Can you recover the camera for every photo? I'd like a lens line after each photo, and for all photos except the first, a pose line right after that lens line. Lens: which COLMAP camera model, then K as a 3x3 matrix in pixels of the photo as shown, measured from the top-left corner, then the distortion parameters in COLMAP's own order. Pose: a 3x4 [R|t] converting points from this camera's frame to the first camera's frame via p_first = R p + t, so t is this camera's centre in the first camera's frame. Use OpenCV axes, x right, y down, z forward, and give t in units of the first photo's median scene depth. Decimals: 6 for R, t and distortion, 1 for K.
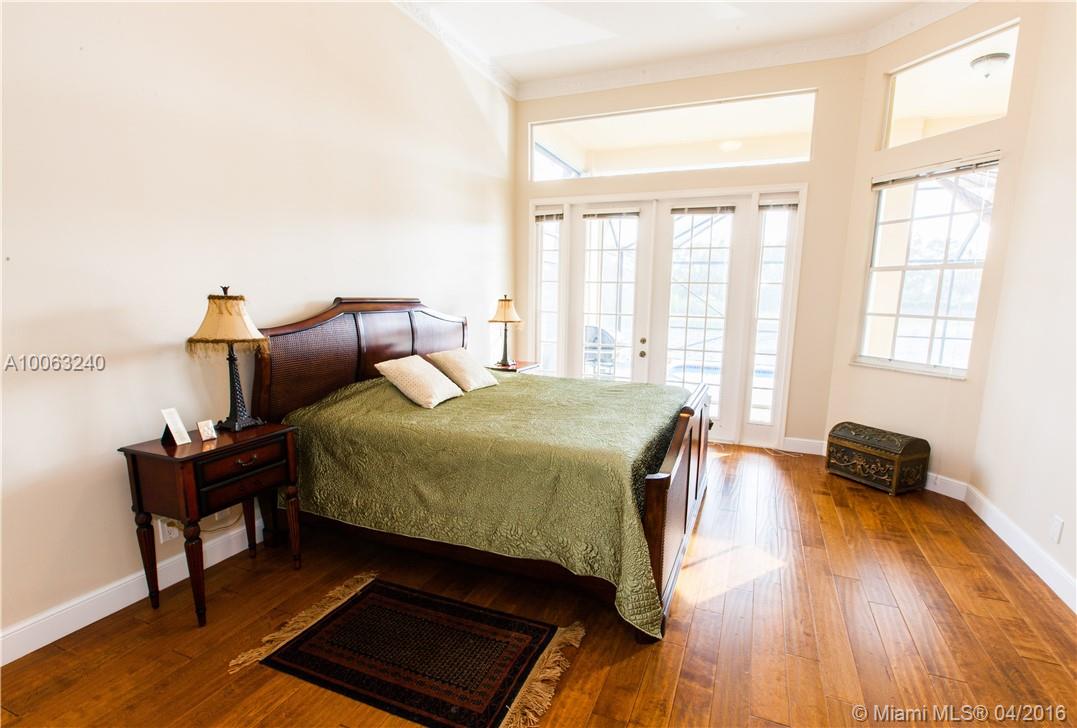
lens RADIAL K [[517.5, 0, 540.9], [0, 517.5, 382.8], [0, 0, 1]] dist [-0.015850, 0.000288]
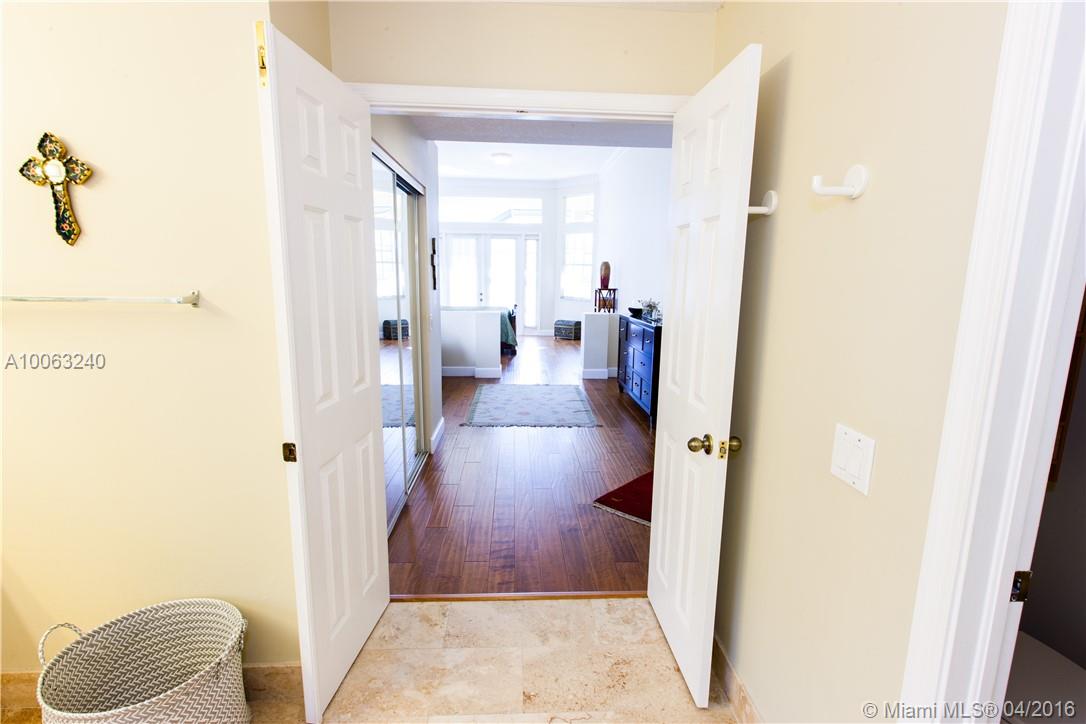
lens RADIAL K [[482.8, 0, 540.9], [0, 482.8, 357.0], [0, 0, 1]] dist [0.000059, 0.000375]
pose [[0.907190, -0.072991, 0.414341, -0.570915], [0.069088, 0.997312, 0.024421, 0.197779], [-0.415009, 0.006471, 0.909794, -1.276377]]
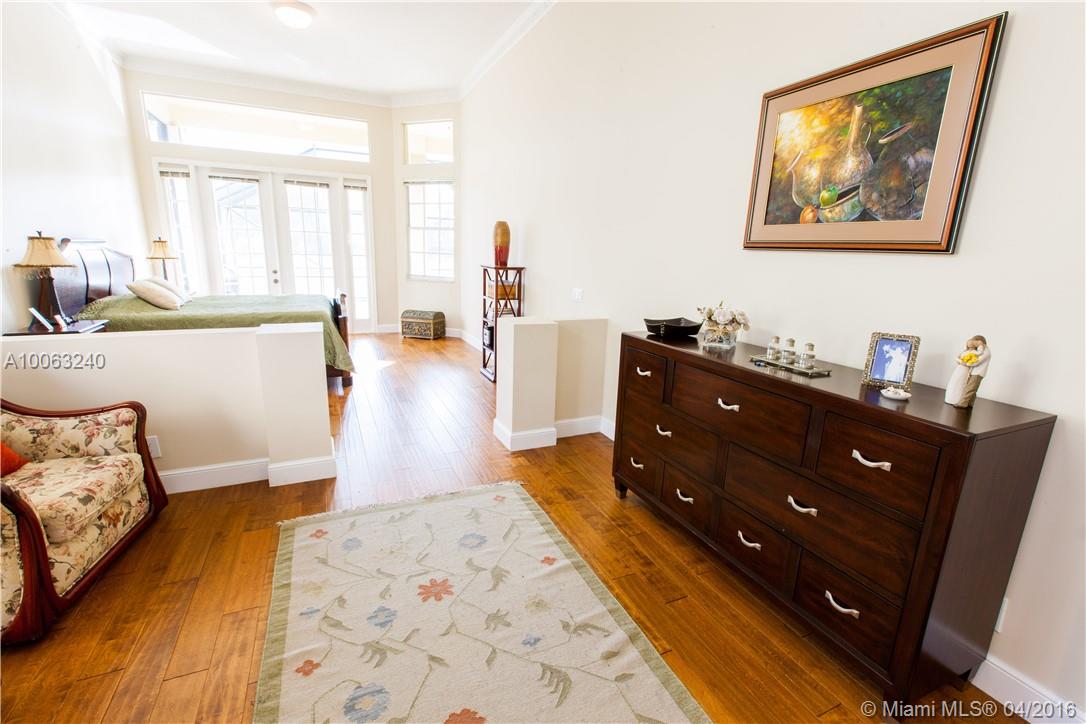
lens RADIAL K [[482.8, 0, 546.4], [0, 482.8, 364.0], [0, 0, 1]] dist [0.000059, 0.000375]
pose [[0.690233, -0.162193, 0.705175, -0.331142], [0.100596, 0.986600, 0.128457, 0.092316], [-0.716560, -0.017727, 0.697300, -0.588403]]
